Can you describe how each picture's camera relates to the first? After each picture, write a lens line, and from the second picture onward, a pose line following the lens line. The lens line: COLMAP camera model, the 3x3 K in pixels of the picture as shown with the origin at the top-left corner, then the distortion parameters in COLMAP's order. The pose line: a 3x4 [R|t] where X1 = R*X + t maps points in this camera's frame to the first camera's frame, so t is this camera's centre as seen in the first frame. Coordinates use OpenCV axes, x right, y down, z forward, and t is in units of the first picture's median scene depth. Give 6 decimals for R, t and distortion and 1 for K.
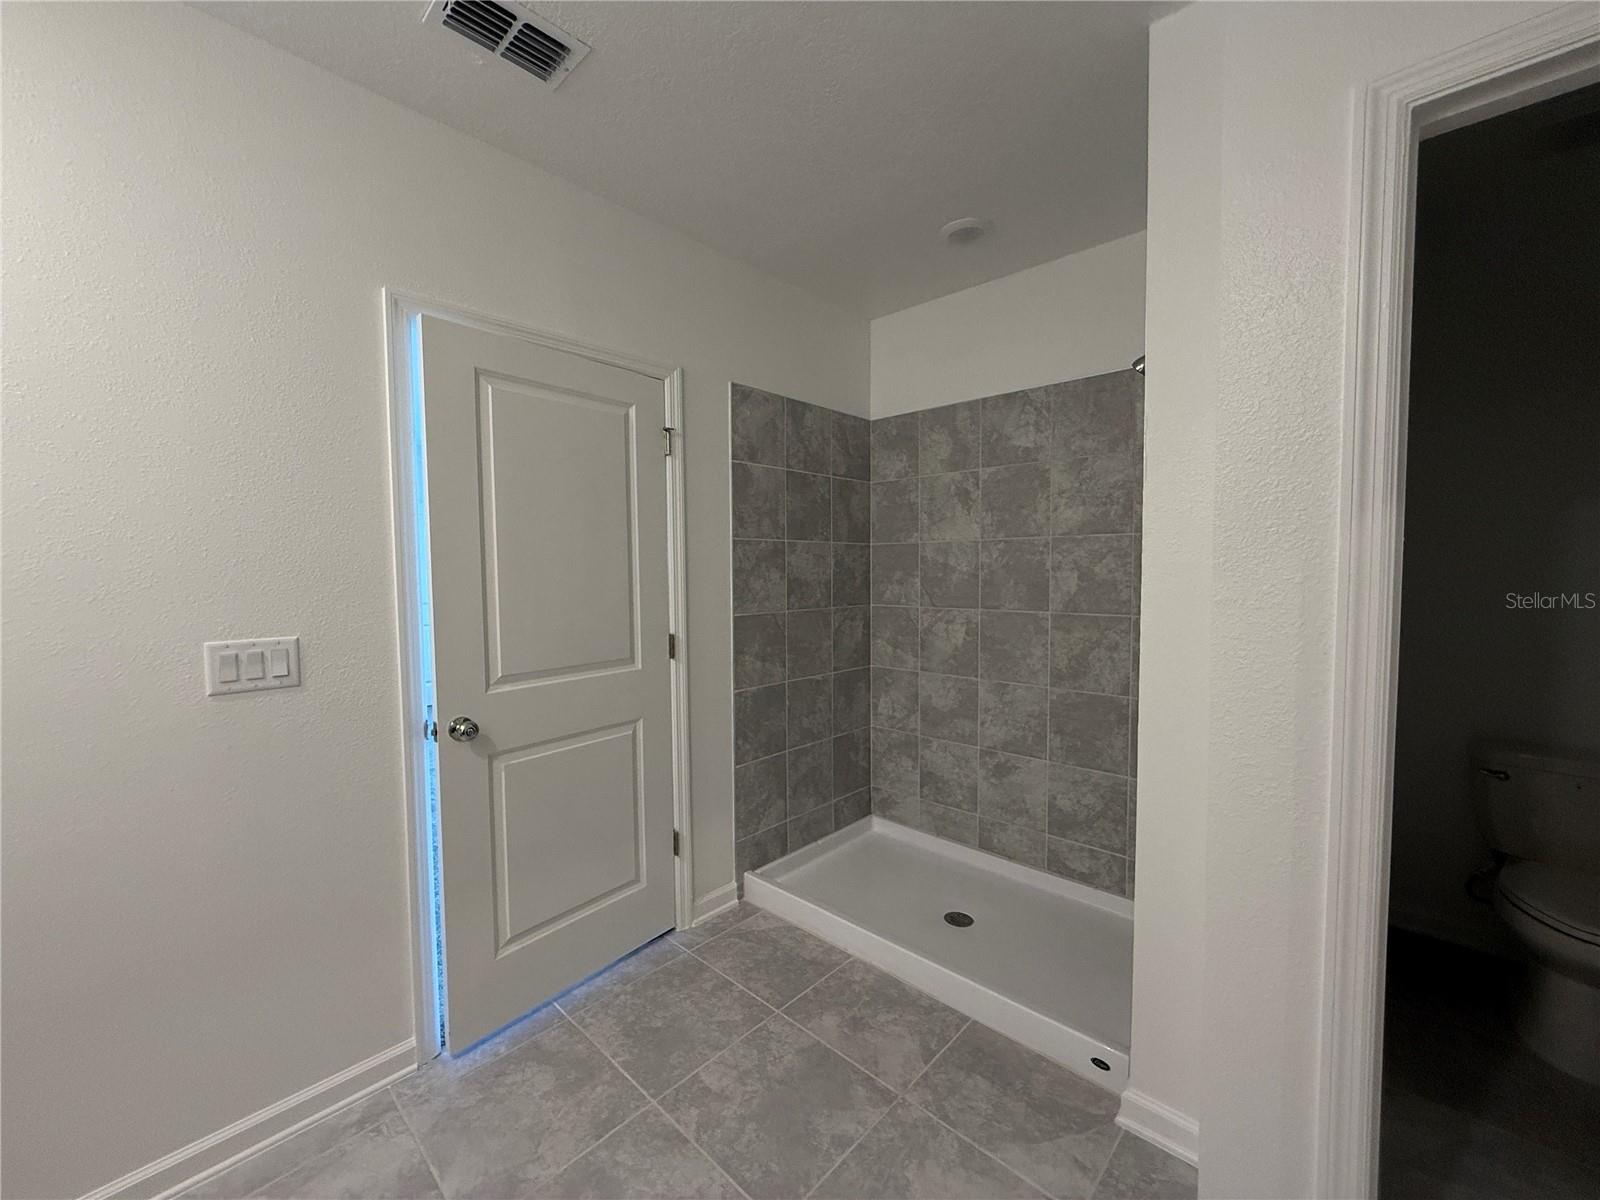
lens RADIAL K [[632.4, 0, 792.9], [0, 632.4, 598.2], [0, 0, 1]] dist [0.001047, 0.000442]
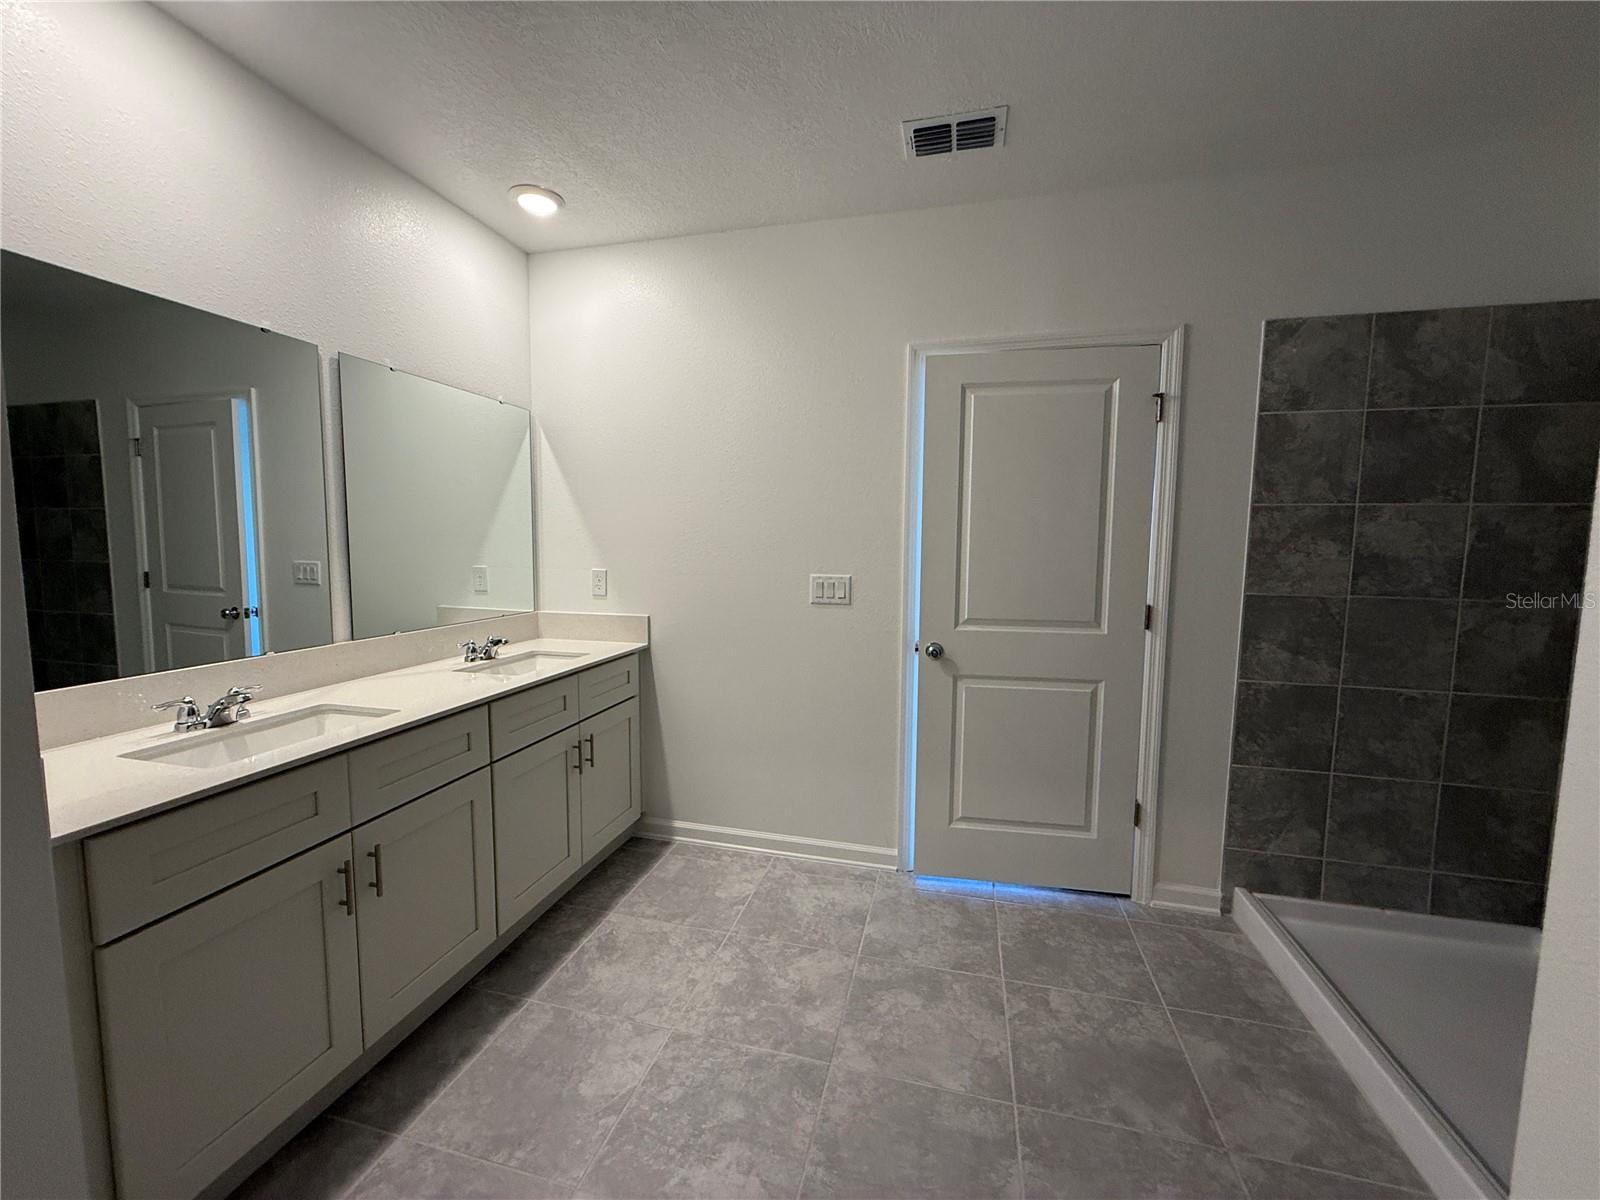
lens RADIAL K [[632.4, 0, 802.8], [0, 632.4, 596.2], [0, 0, 1]] dist [0.001047, 0.000442]
pose [[0.494537, 0.087540, -0.864737, 0.392304], [-0.055087, 0.996072, 0.069332, 0.004540], [0.867409, 0.013349, 0.497416, 0.041054]]
